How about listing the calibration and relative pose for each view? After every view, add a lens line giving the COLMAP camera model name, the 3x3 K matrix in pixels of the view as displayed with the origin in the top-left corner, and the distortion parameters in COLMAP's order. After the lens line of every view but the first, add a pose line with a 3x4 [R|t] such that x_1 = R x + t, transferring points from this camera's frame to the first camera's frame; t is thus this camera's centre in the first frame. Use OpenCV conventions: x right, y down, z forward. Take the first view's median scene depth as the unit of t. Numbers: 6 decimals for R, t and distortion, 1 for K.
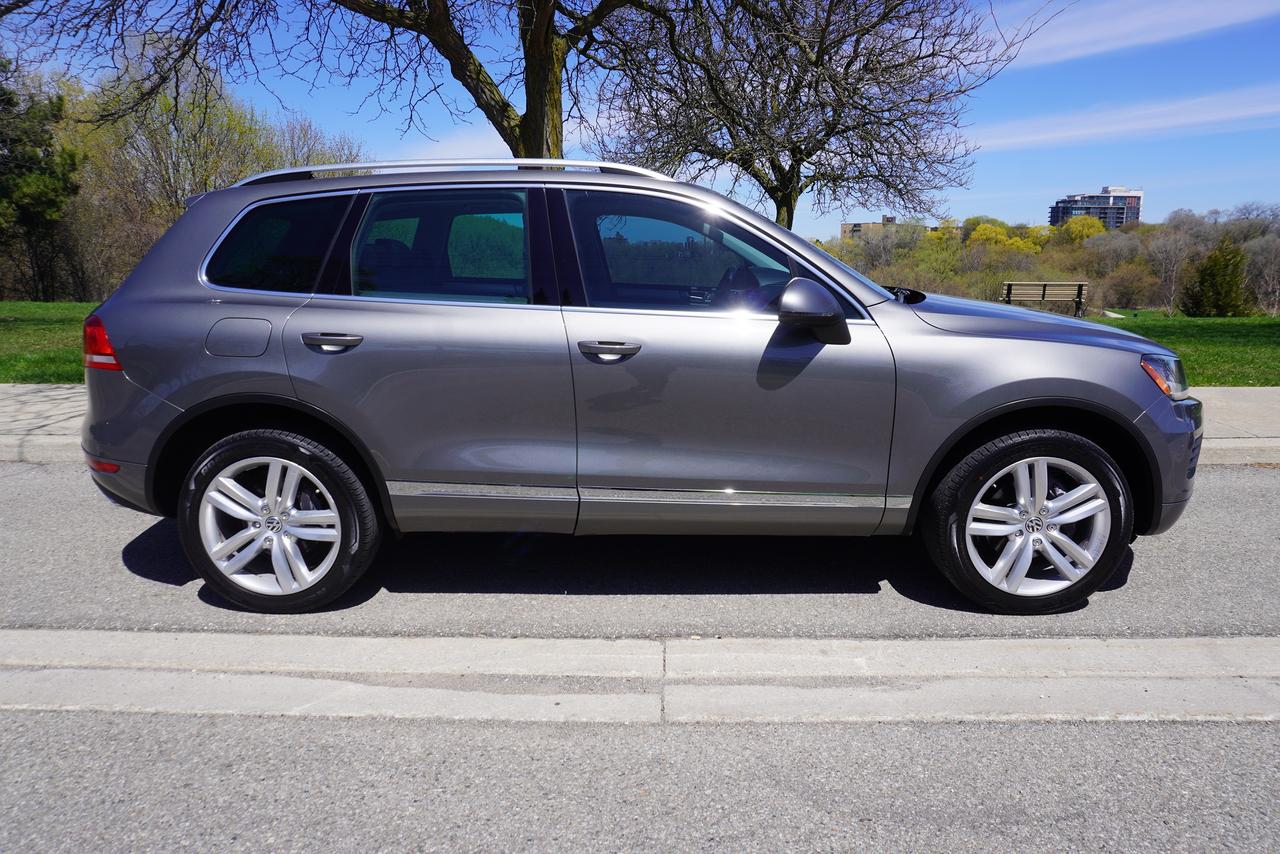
lens RADIAL K [[867.6, 0, 667.3], [0, 867.6, 432.0], [0, 0, 1]] dist [-0.010712, 0.004161]
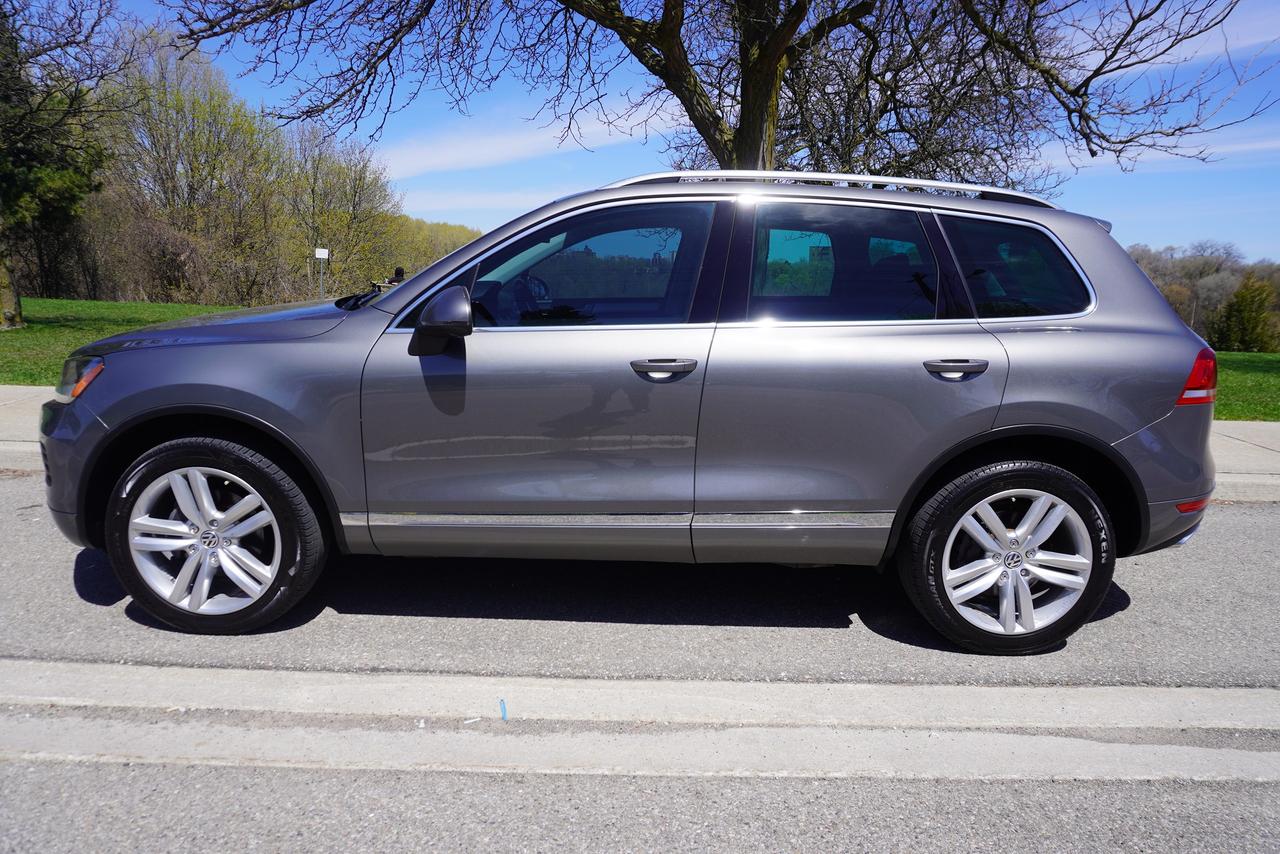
lens RADIAL K [[867.6, 0, 643.7], [0, 867.6, 427.4], [0, 0, 1]] dist [-0.010712, 0.004161]
pose [[0.997127, 0.018545, 0.073443, -0.159673], [-0.016696, 0.999530, -0.025713, -0.001869], [-0.073885, 0.024413, 0.996968, 0.019710]]
